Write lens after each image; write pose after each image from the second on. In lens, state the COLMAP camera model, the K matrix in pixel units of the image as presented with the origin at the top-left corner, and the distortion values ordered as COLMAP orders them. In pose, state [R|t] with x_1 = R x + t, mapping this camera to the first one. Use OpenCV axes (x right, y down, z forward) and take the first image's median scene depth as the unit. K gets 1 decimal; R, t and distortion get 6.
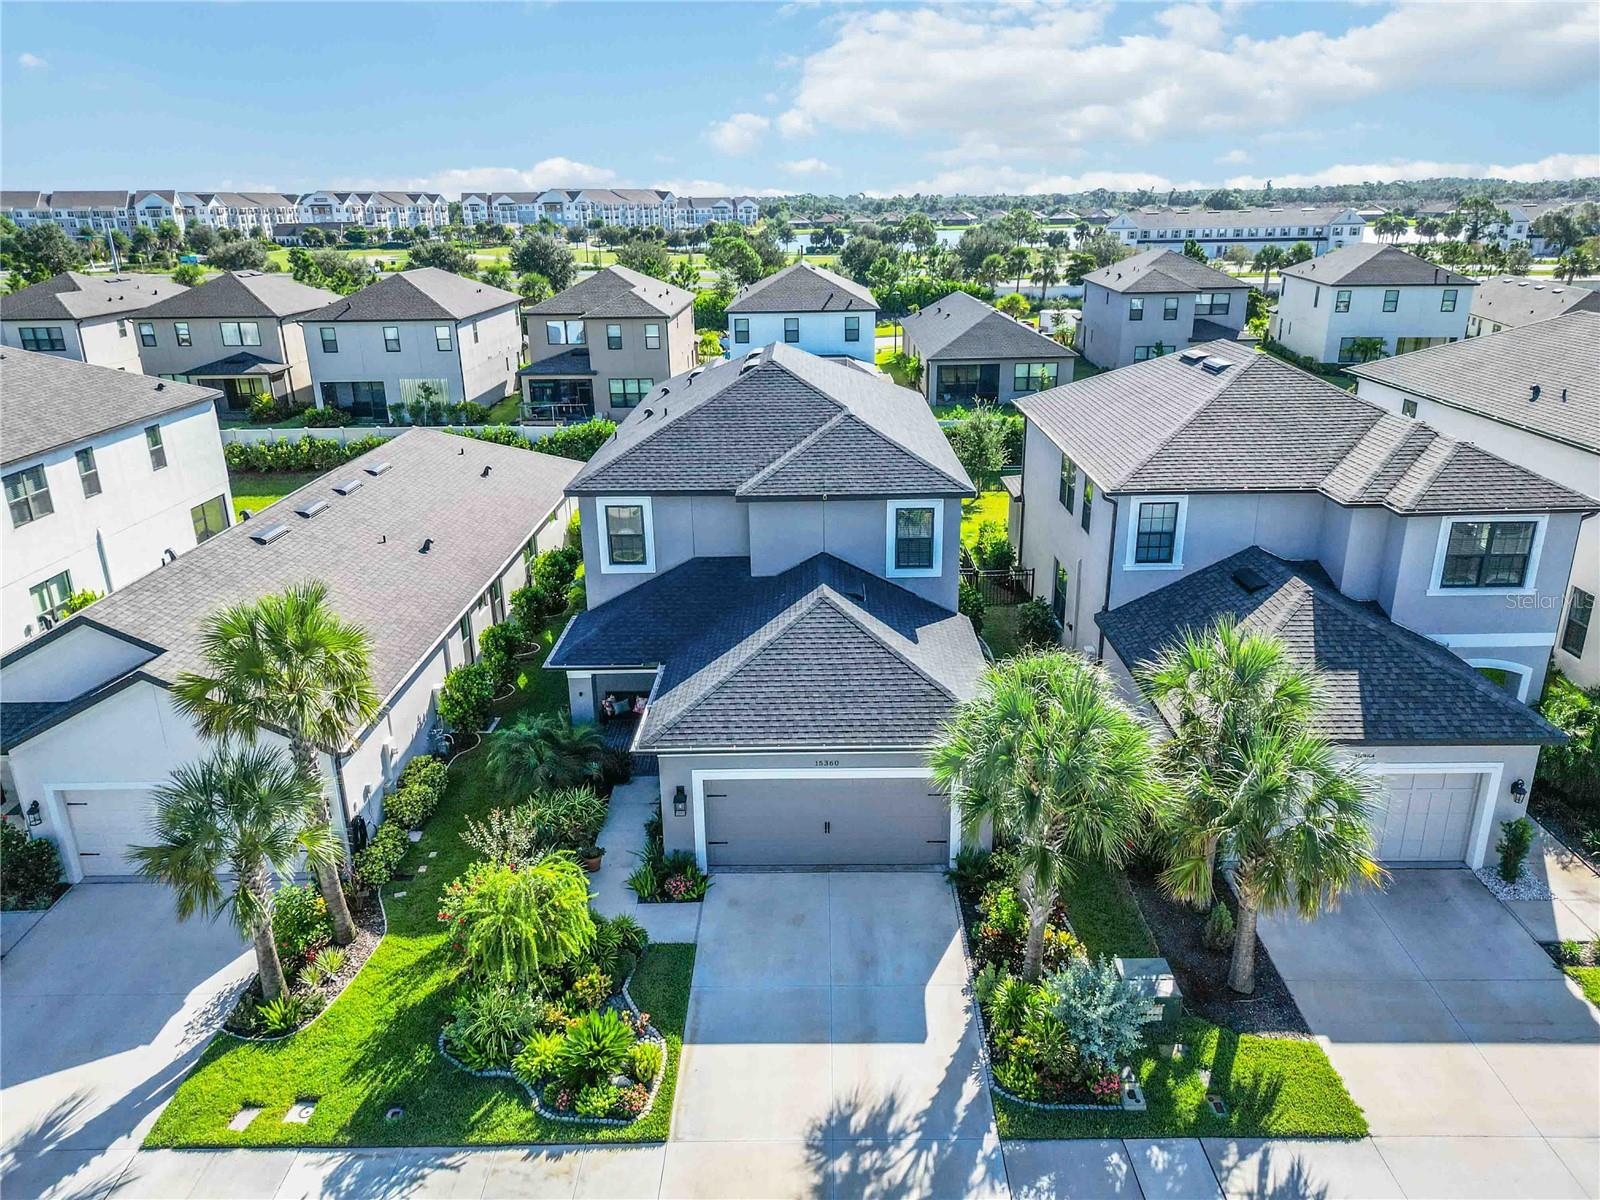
lens RADIAL K [[1121.2, 0, 798.5], [0, 1121.2, 599.2], [0, 0, 1]] dist [0.059905, -0.054843]
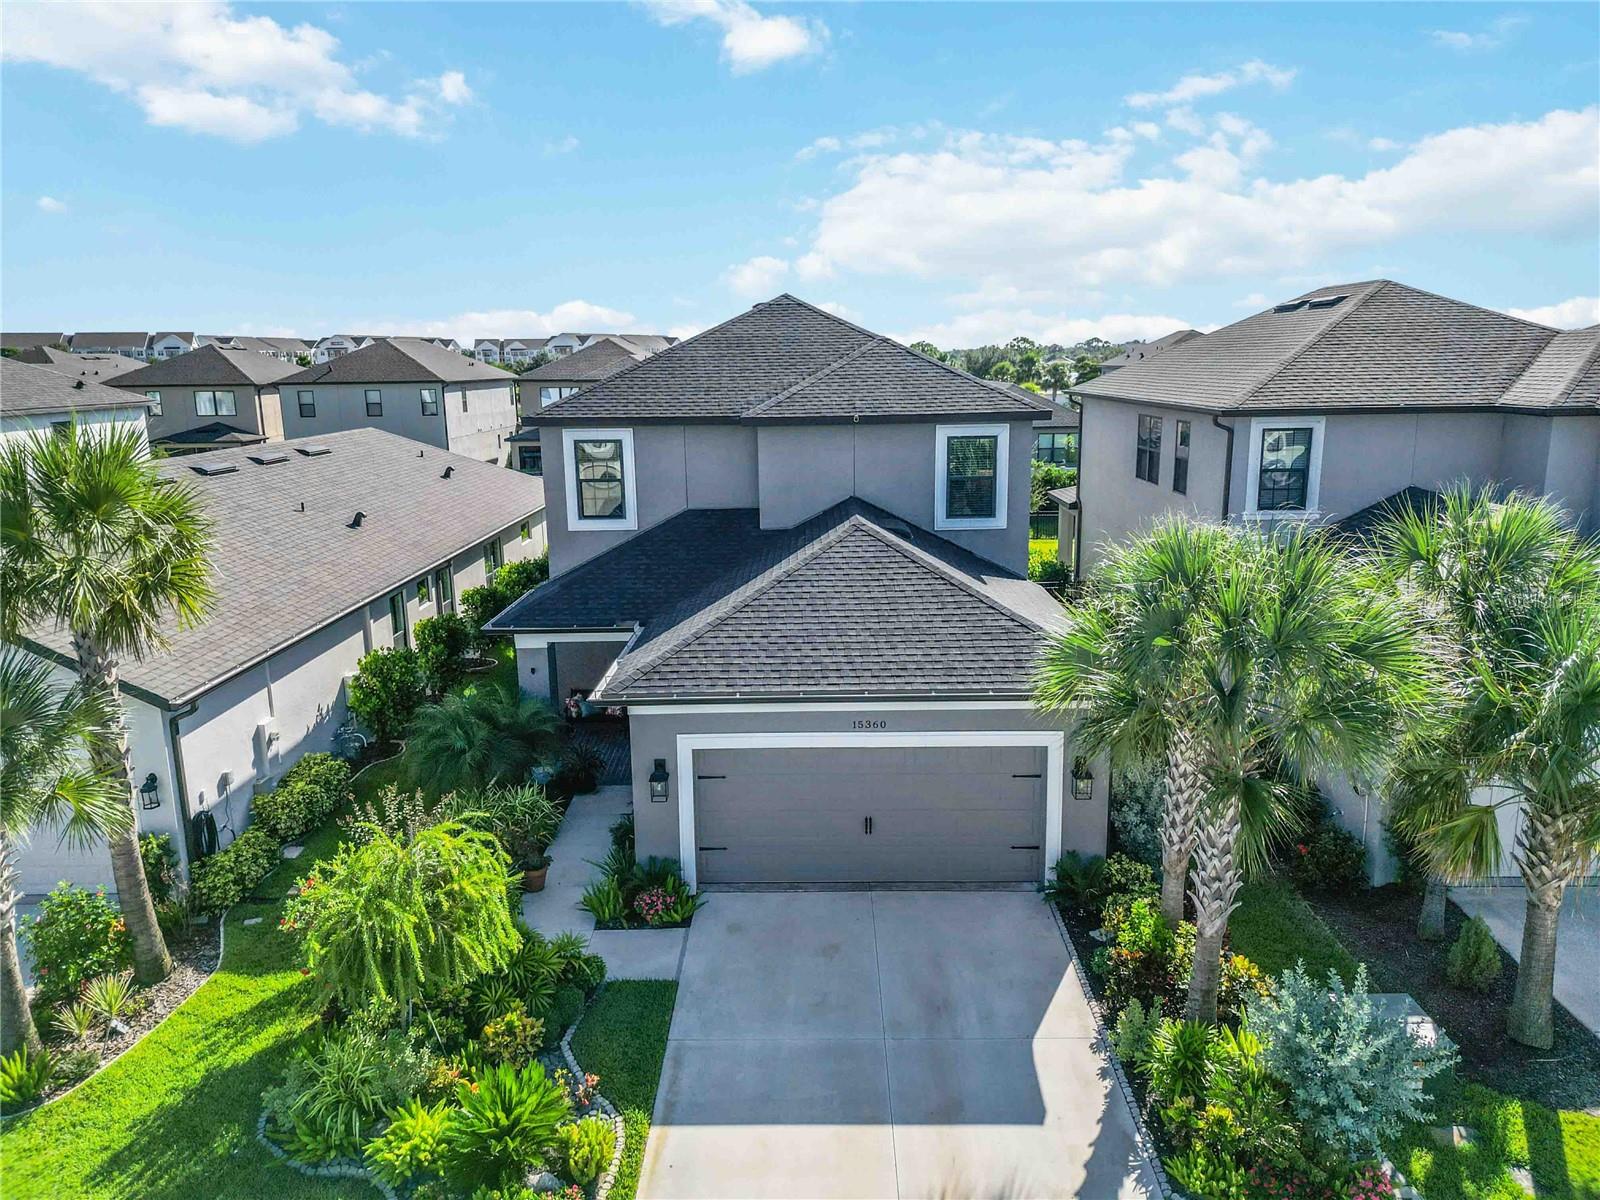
lens RADIAL K [[1121.2, 0, 798.5], [0, 1121.2, 599.2], [0, 0, 1]] dist [0.059905, -0.054843]
pose [[0.999997, 0.001471, -0.002052, -0.017140], [-0.001720, 0.991839, -0.127482, 0.153876], [0.001847, 0.127485, 0.991839, 0.286671]]
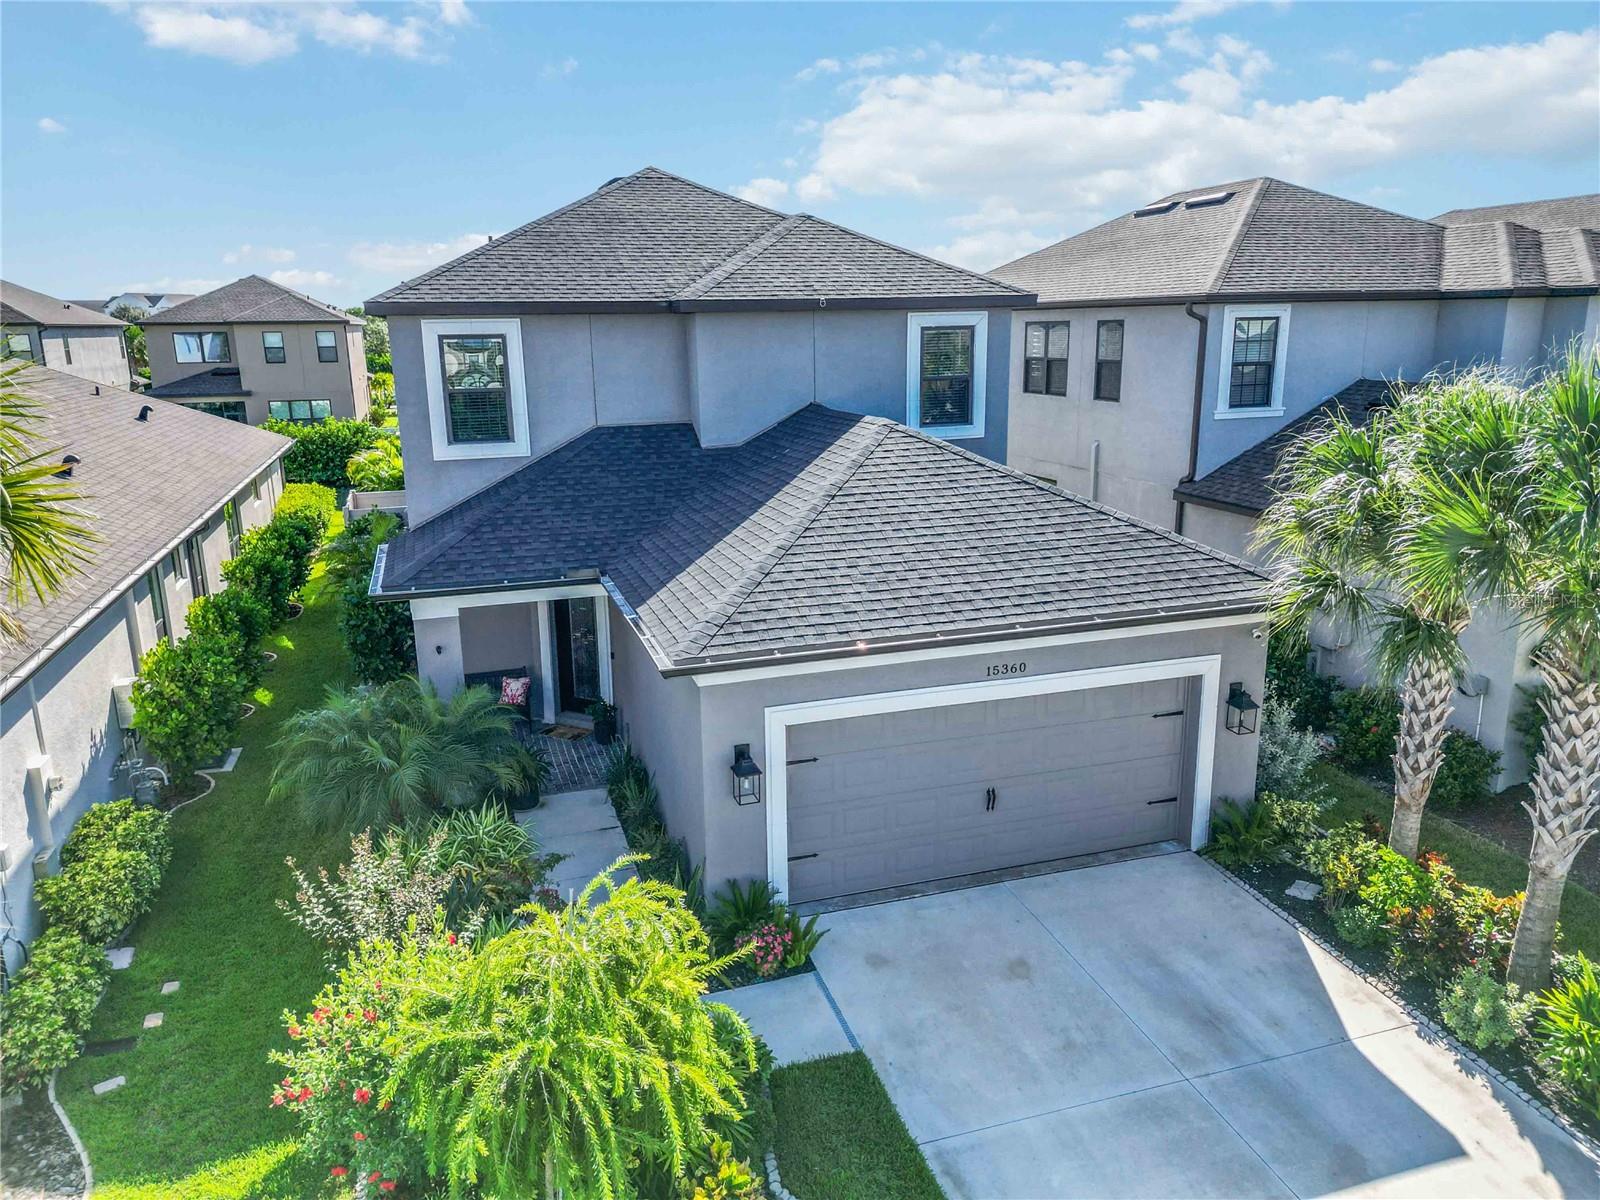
lens RADIAL K [[1121.2, 0, 798.5], [0, 1121.2, 599.2], [0, 0, 1]] dist [0.059905, -0.054843]
pose [[0.948646, -0.074017, 0.307558, -0.226237], [0.105110, 0.990755, -0.085771, 0.145155], [-0.298366, 0.113693, 0.947656, 0.500990]]
